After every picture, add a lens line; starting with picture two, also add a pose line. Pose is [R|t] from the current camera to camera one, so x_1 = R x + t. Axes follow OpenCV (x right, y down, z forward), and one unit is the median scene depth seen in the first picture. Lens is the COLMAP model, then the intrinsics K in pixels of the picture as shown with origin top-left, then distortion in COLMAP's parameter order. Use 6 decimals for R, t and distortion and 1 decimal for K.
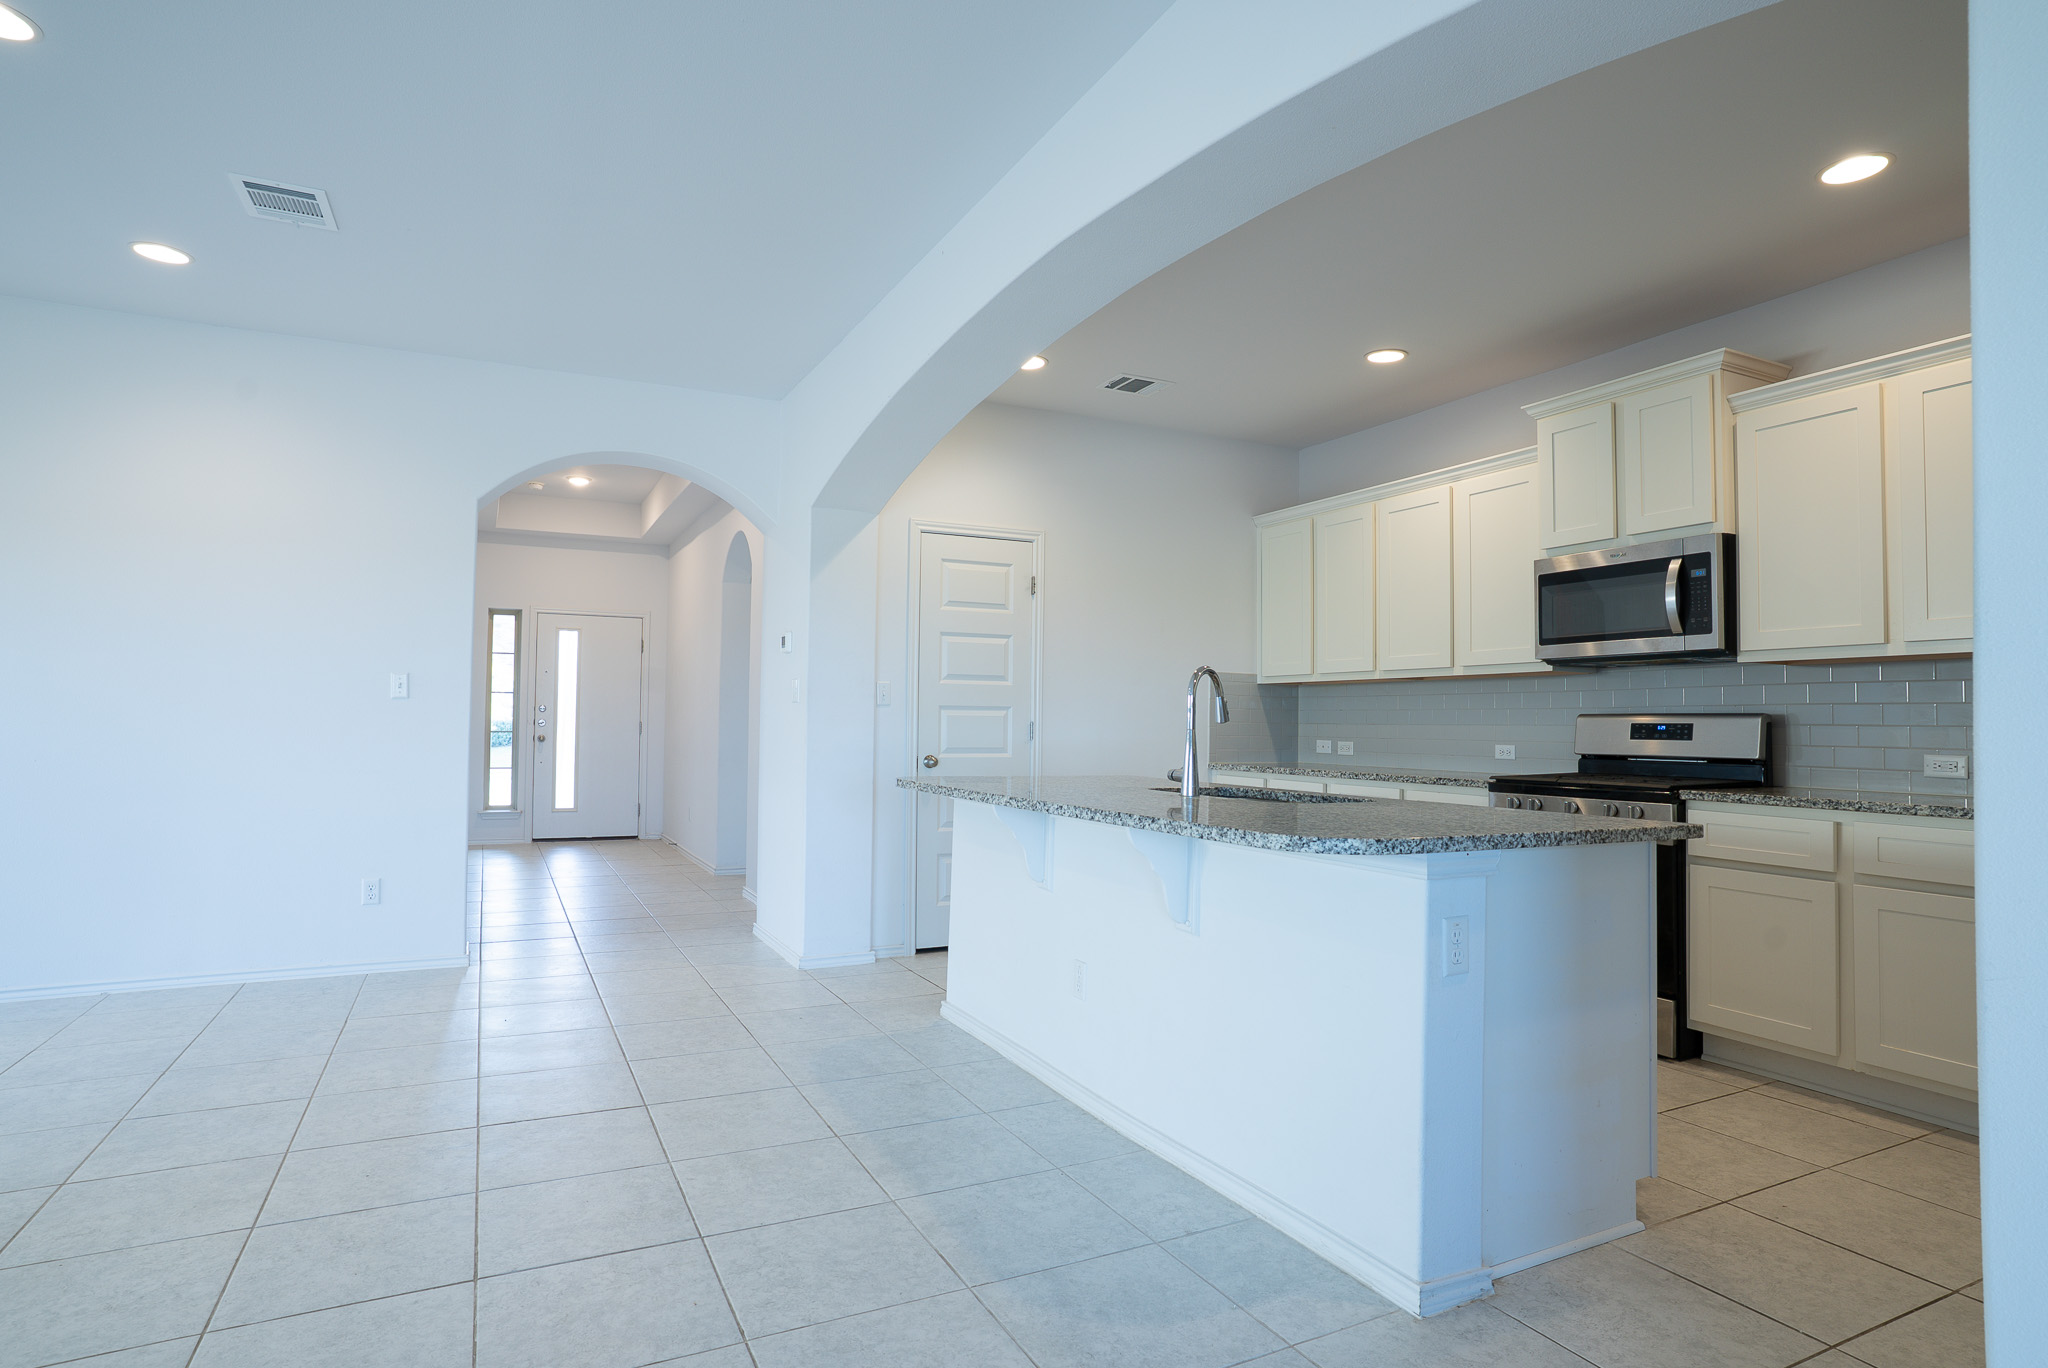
lens RADIAL K [[1087.3, 0, 1020.3], [0, 1087.3, 683.6], [0, 0, 1]] dist [-0.075700, 0.048049]
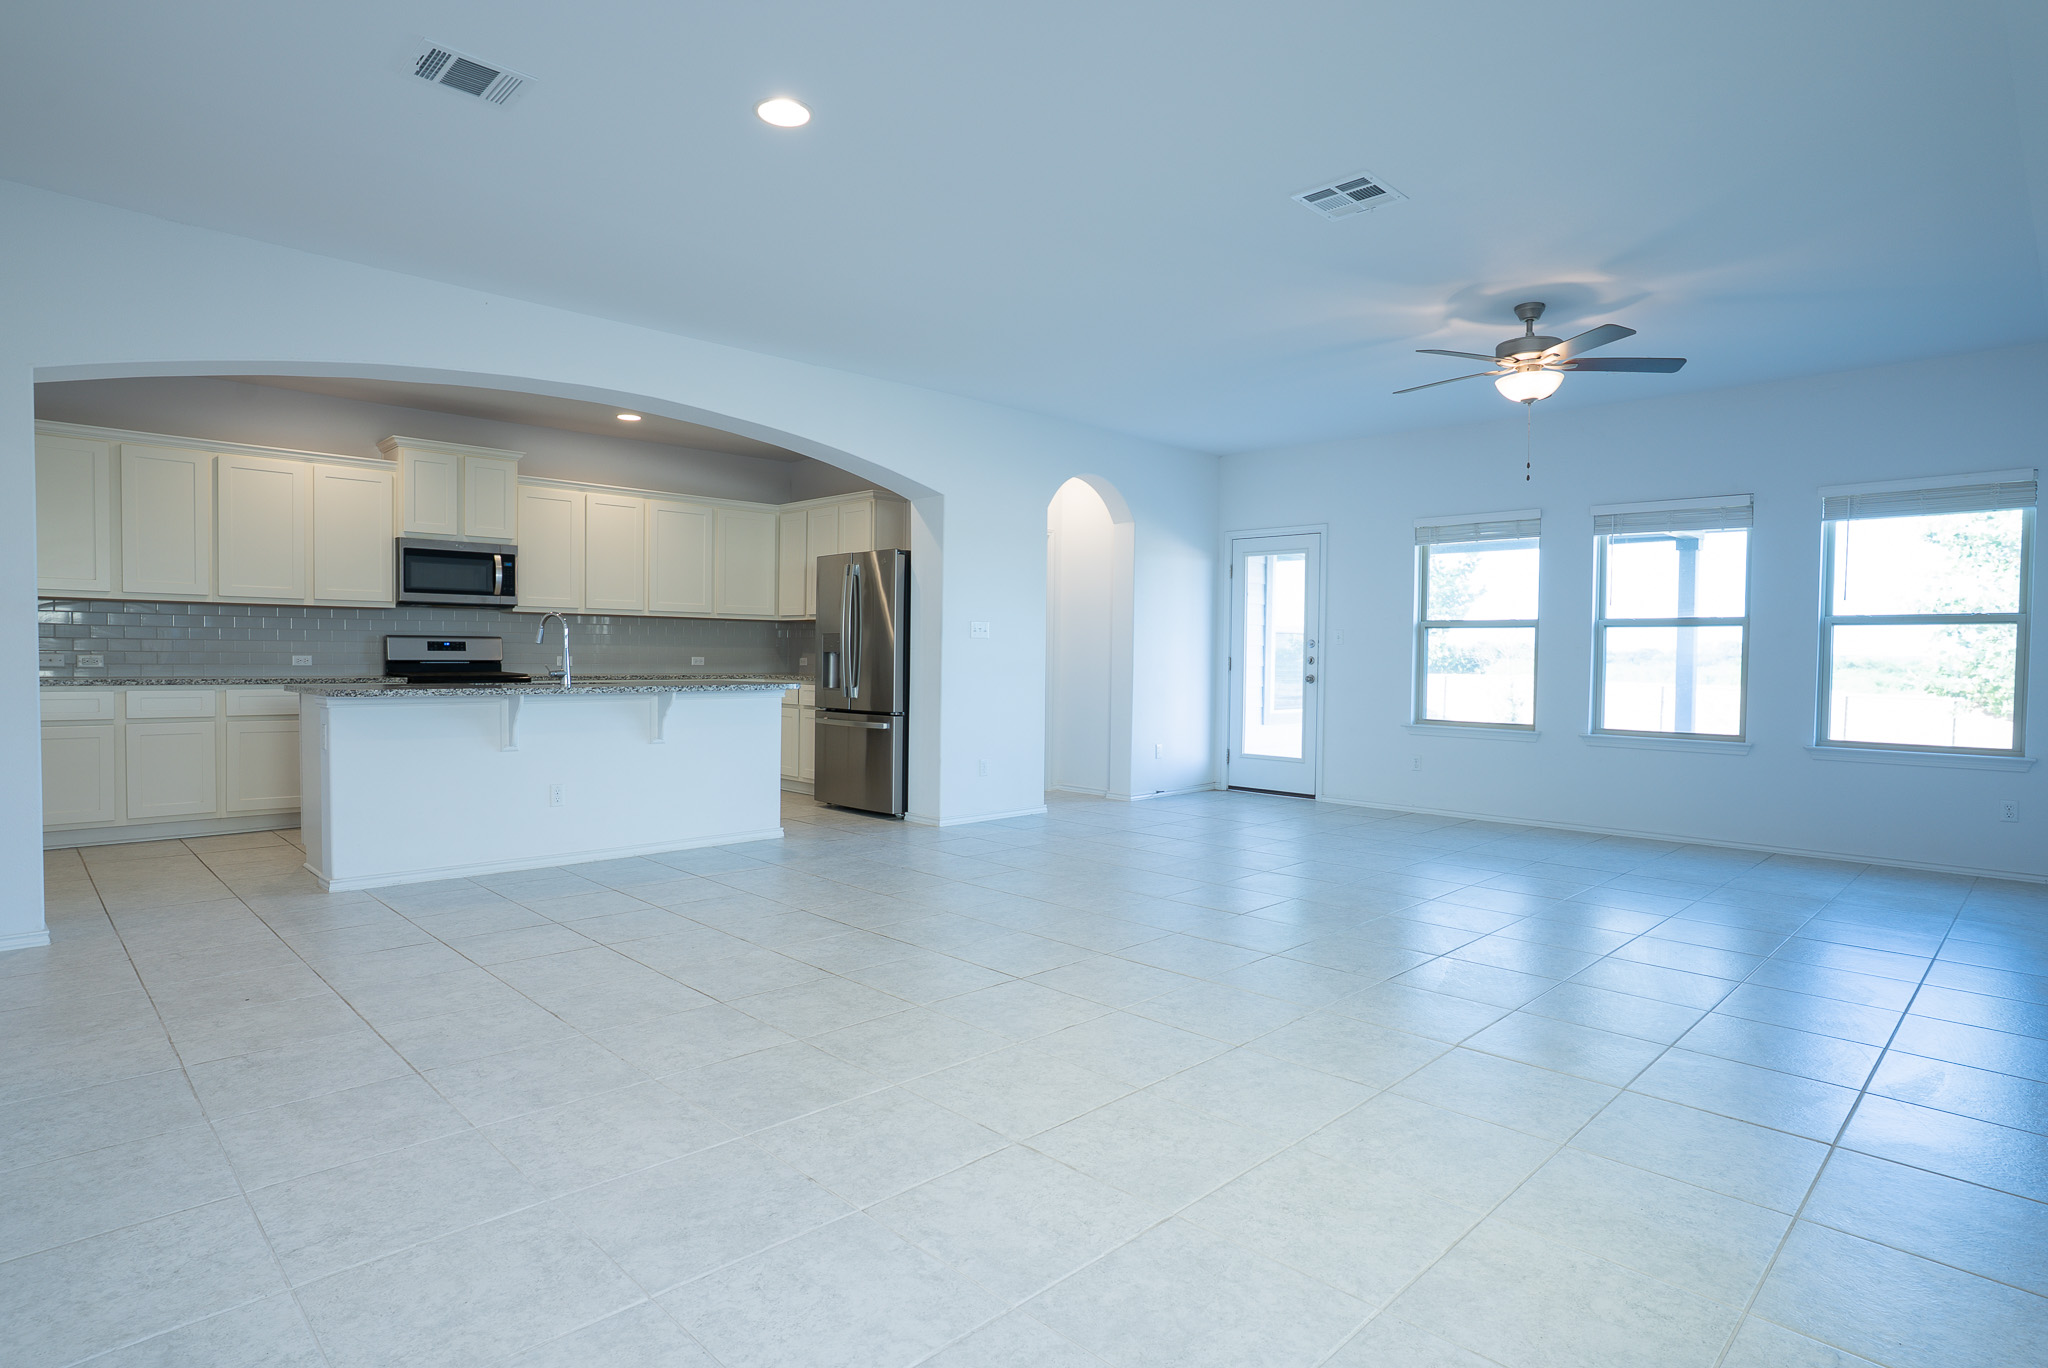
lens RADIAL K [[1087.3, 0, 1020.3], [0, 1087.3, 683.6], [0, 0, 1]] dist [-0.075700, 0.048049]
pose [[-0.311198, -0.039206, 0.949536, -1.307982], [-0.049531, 0.998460, 0.024993, 0.014996], [-0.949054, -0.039254, -0.312660, 0.621713]]
